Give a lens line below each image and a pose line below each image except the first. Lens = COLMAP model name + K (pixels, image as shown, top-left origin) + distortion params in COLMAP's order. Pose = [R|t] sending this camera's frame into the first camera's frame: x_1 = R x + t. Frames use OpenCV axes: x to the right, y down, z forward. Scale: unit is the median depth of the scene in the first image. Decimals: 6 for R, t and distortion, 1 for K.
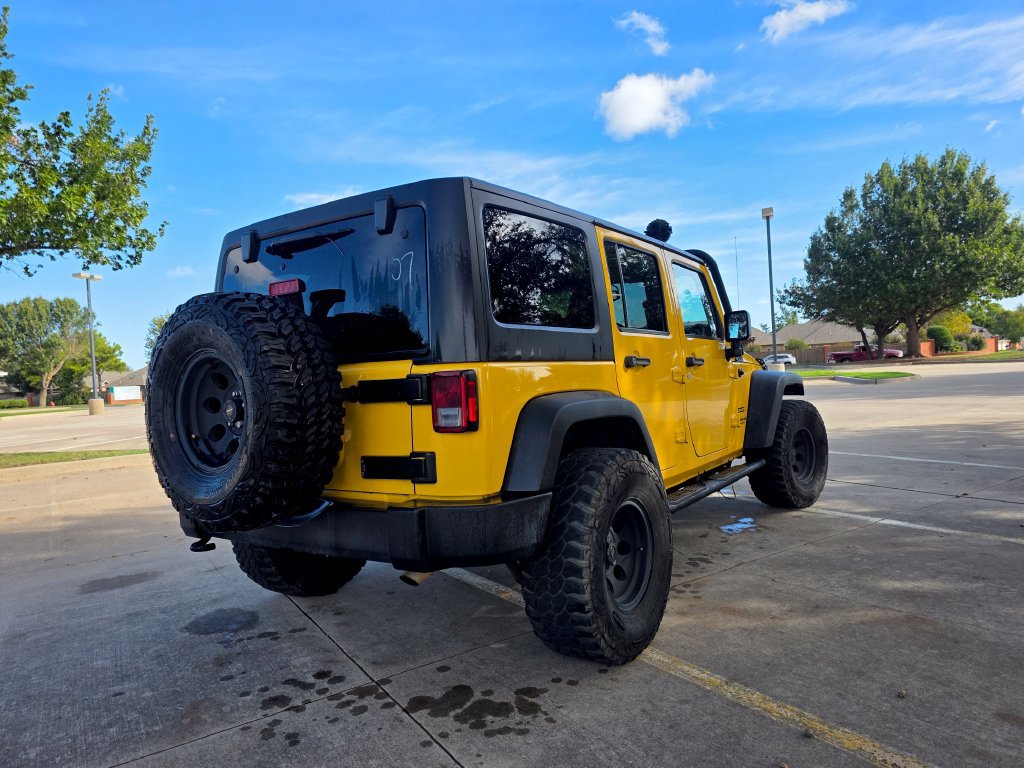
lens RADIAL K [[684.3, 0, 519.8], [0, 684.3, 374.4], [0, 0, 1]] dist [0.058698, -0.052111]
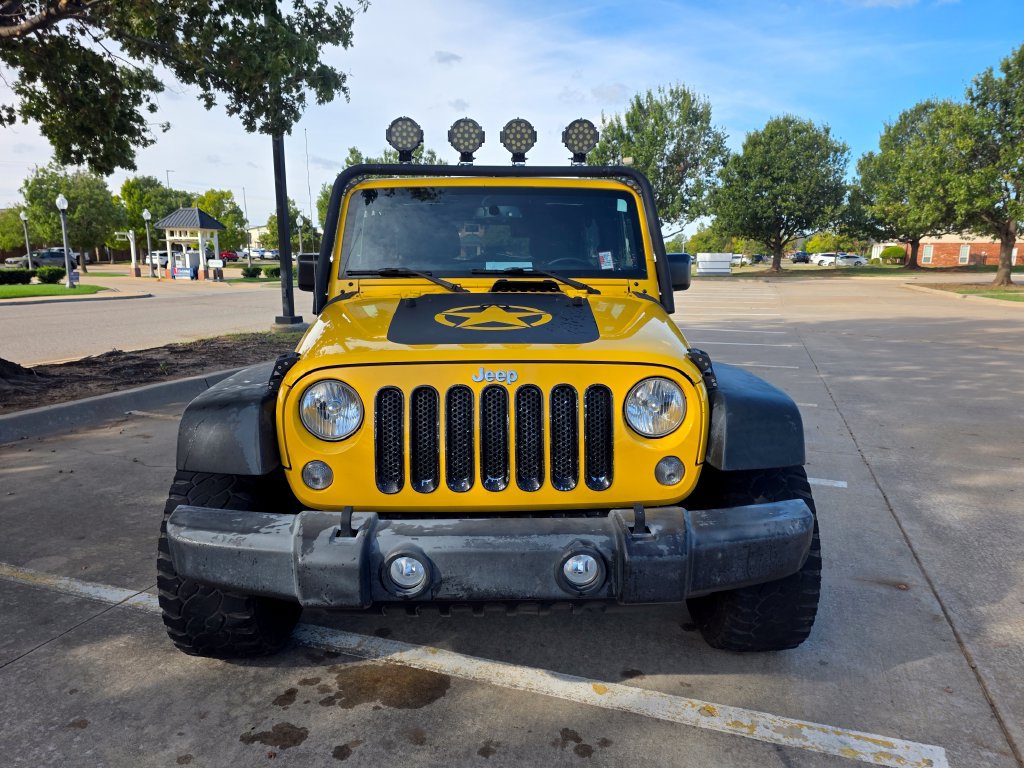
lens RADIAL K [[684.3, 0, 512.3], [0, 684.3, 391.0], [0, 0, 1]] dist [0.058698, -0.052111]
pose [[-0.807584, 0.162398, -0.566952, 0.951733], [0.037162, 0.973442, 0.225899, -0.170006], [0.588581, 0.161363, -0.792171, 2.806507]]
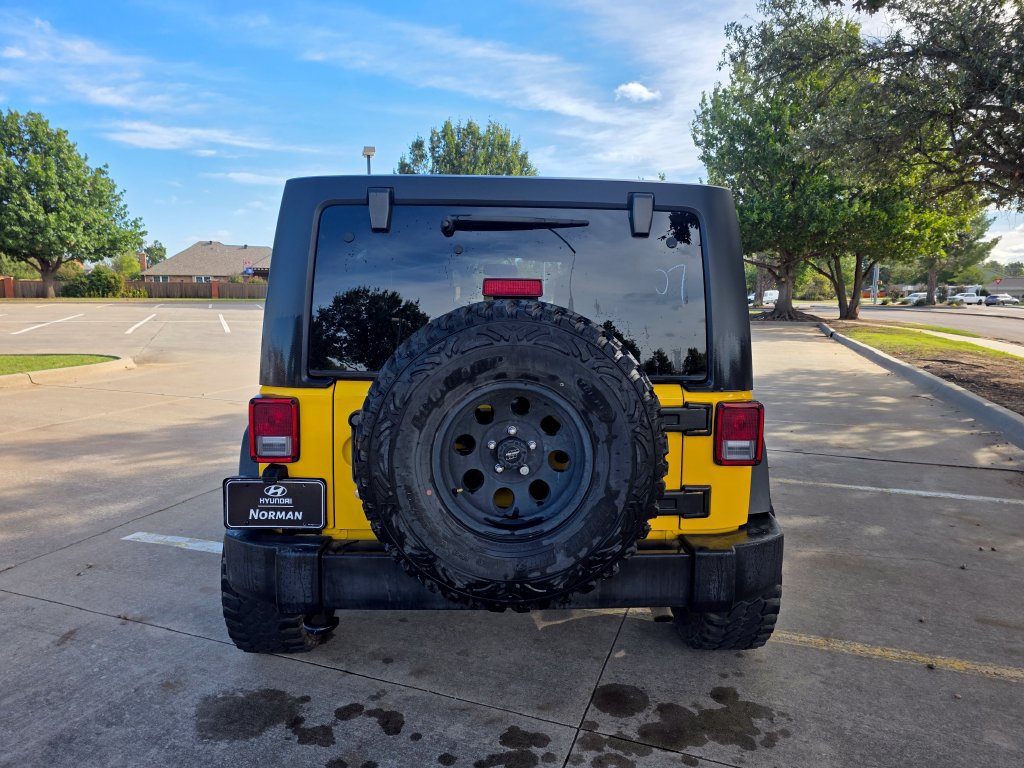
lens RADIAL K [[684.3, 0, 517.5], [0, 684.3, 385.7], [0, 0, 1]] dist [0.058698, -0.052111]
pose [[0.801636, -0.019814, 0.597484, -0.767137], [-0.051824, 0.993385, 0.102474, -0.090401], [-0.595561, -0.113111, 0.795307, 0.351495]]
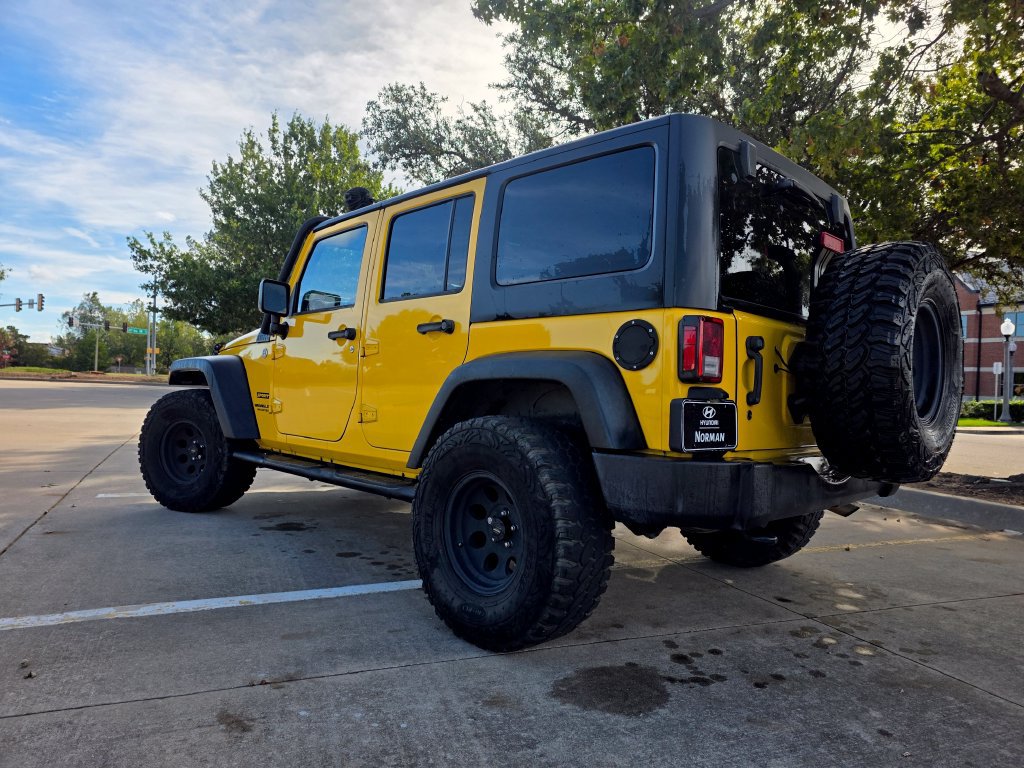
lens RADIAL K [[684.3, 0, 519.4], [0, 684.3, 386.1], [0, 0, 1]] dist [0.058698, -0.052111]
pose [[0.171979, 0.060564, 0.983237, -1.320295], [-0.043744, 0.997593, -0.053797, 0.145581], [-0.984129, -0.033759, 0.174215, 1.204807]]
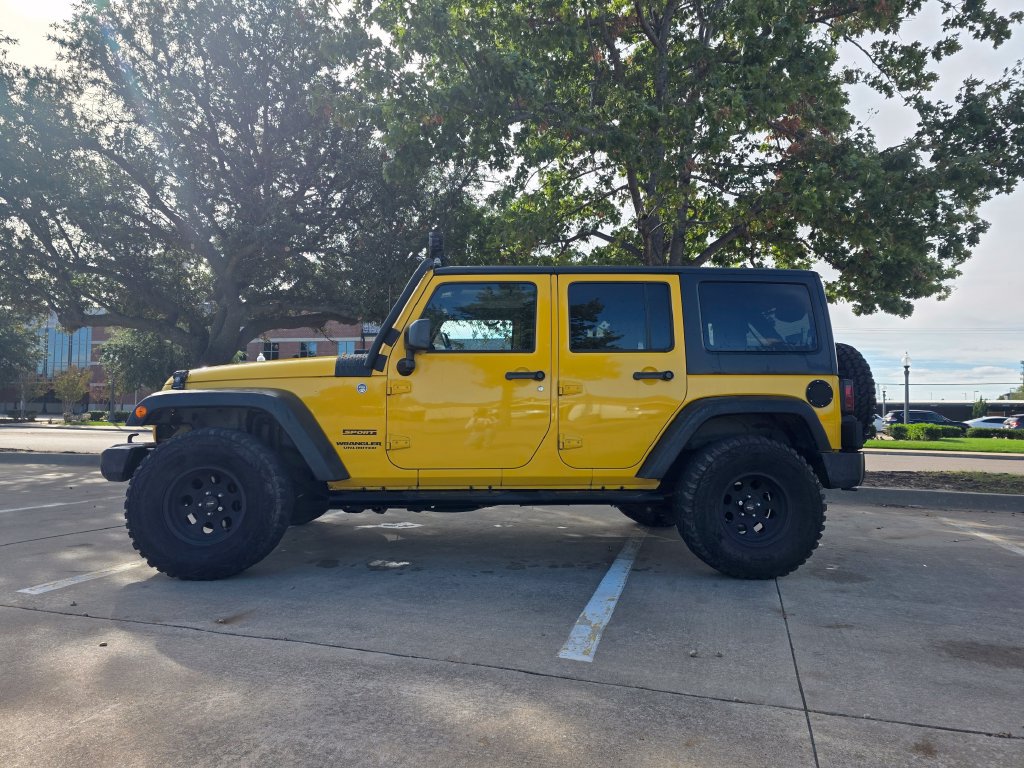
lens RADIAL K [[684.3, 0, 512.6], [0, 684.3, 382.8], [0, 0, 1]] dist [0.058698, -0.052111]
pose [[-0.636057, 0.084113, 0.767044, -1.242959], [0.025887, 0.995808, -0.087732, 0.140000], [-0.771208, -0.035946, -0.635568, 2.696528]]
